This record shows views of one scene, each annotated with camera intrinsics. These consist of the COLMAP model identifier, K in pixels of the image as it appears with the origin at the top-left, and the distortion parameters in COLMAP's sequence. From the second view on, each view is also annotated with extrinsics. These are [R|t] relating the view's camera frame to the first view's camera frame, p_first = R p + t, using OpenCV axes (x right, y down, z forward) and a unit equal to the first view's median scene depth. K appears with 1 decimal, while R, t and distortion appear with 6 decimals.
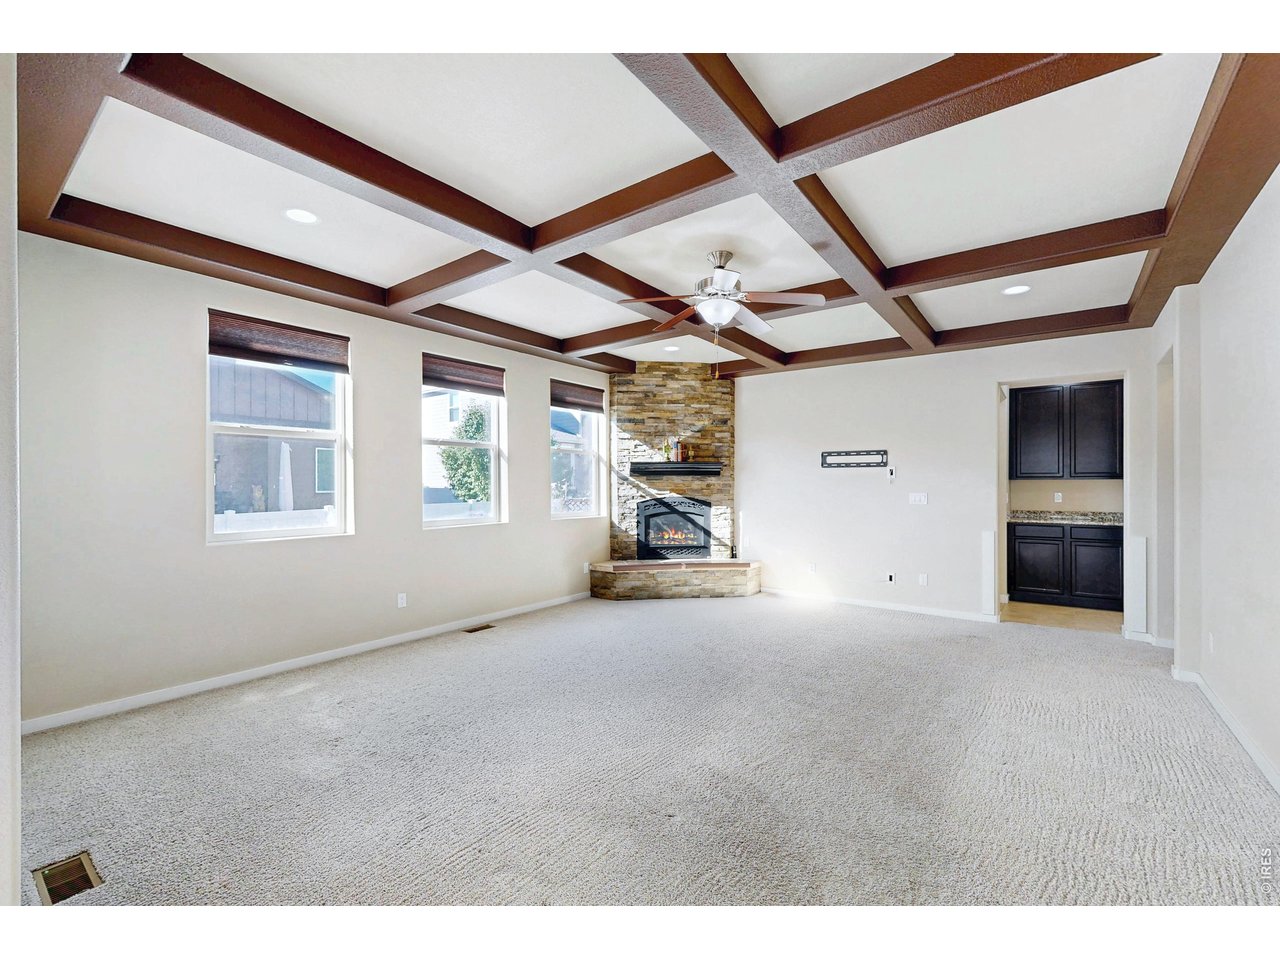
lens RADIAL K [[554.1, 0, 643.7], [0, 554.1, 484.9], [0, 0, 1]] dist [0.030162, -0.000329]
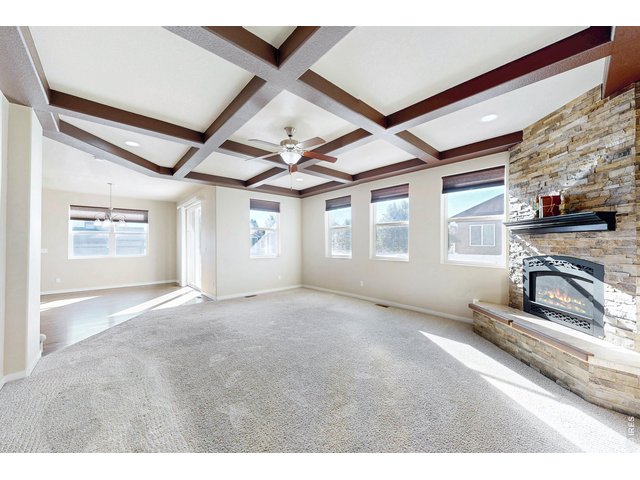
lens RADIAL K [[240.2, 0, 316.5], [0, 240.2, 240.7], [0, 0, 1]] dist [0.020465, 0.000322]
pose [[-0.198130, -0.008501, -0.980139, 0.537949], [-0.006588, 0.999951, -0.007341, 0.001988], [0.980154, 0.005002, -0.198176, 0.694650]]
